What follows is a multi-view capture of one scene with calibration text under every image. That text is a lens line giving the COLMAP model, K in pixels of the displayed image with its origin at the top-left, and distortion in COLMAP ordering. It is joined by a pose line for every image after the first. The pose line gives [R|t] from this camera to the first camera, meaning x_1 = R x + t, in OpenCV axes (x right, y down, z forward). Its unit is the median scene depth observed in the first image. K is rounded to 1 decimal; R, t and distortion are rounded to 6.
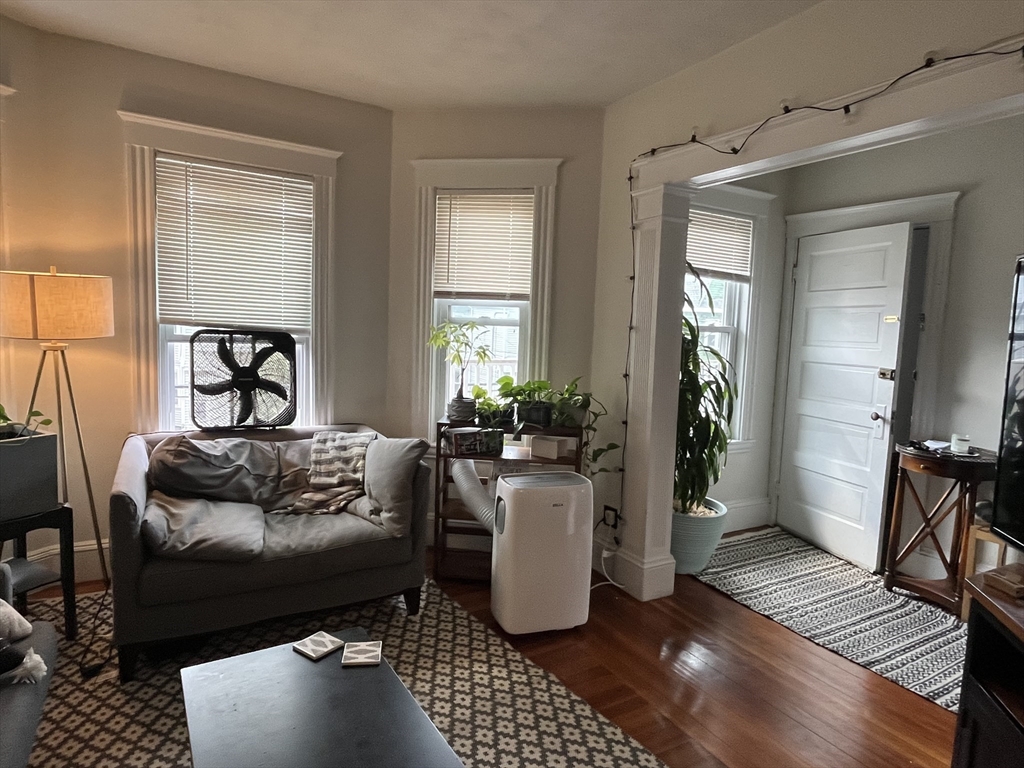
lens RADIAL K [[587.0, 0, 508.2], [0, 587.0, 379.1], [0, 0, 1]] dist [-0.002849, -0.006198]
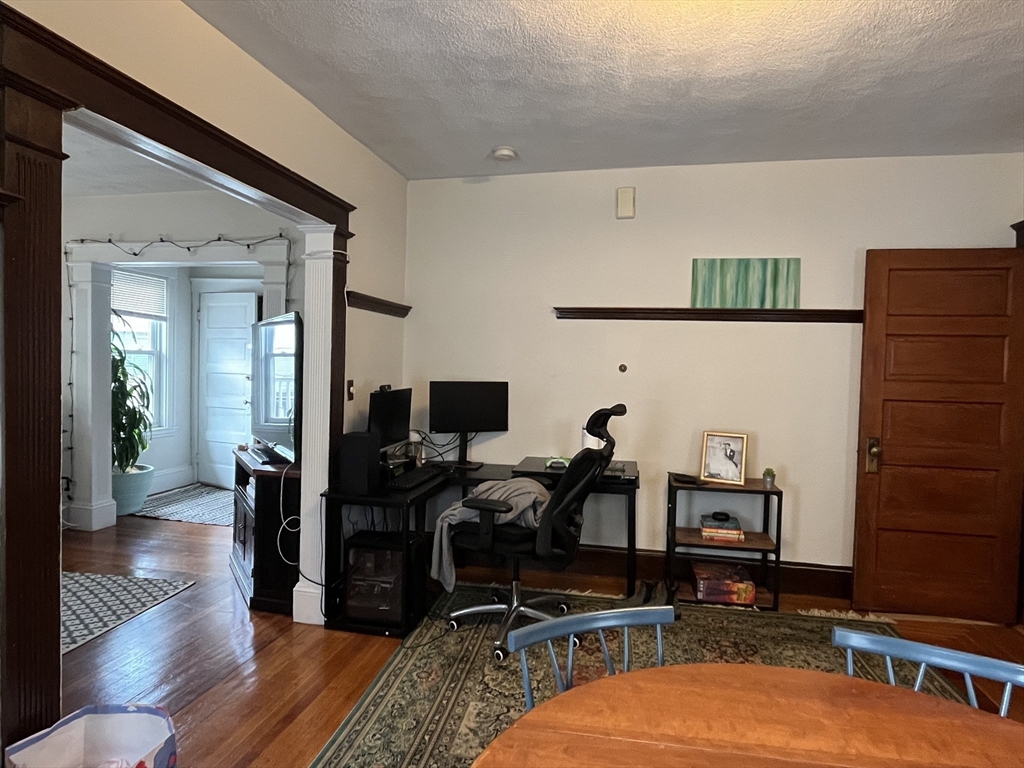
lens RADIAL K [[587.0, 0, 506.3], [0, 587.0, 381.8], [0, 0, 1]] dist [-0.002849, -0.006198]
pose [[0.663871, -0.041214, 0.746711, -0.173607], [0.066479, 0.997780, -0.004032, 0.068890], [-0.744887, 0.052317, 0.665136, -0.819378]]
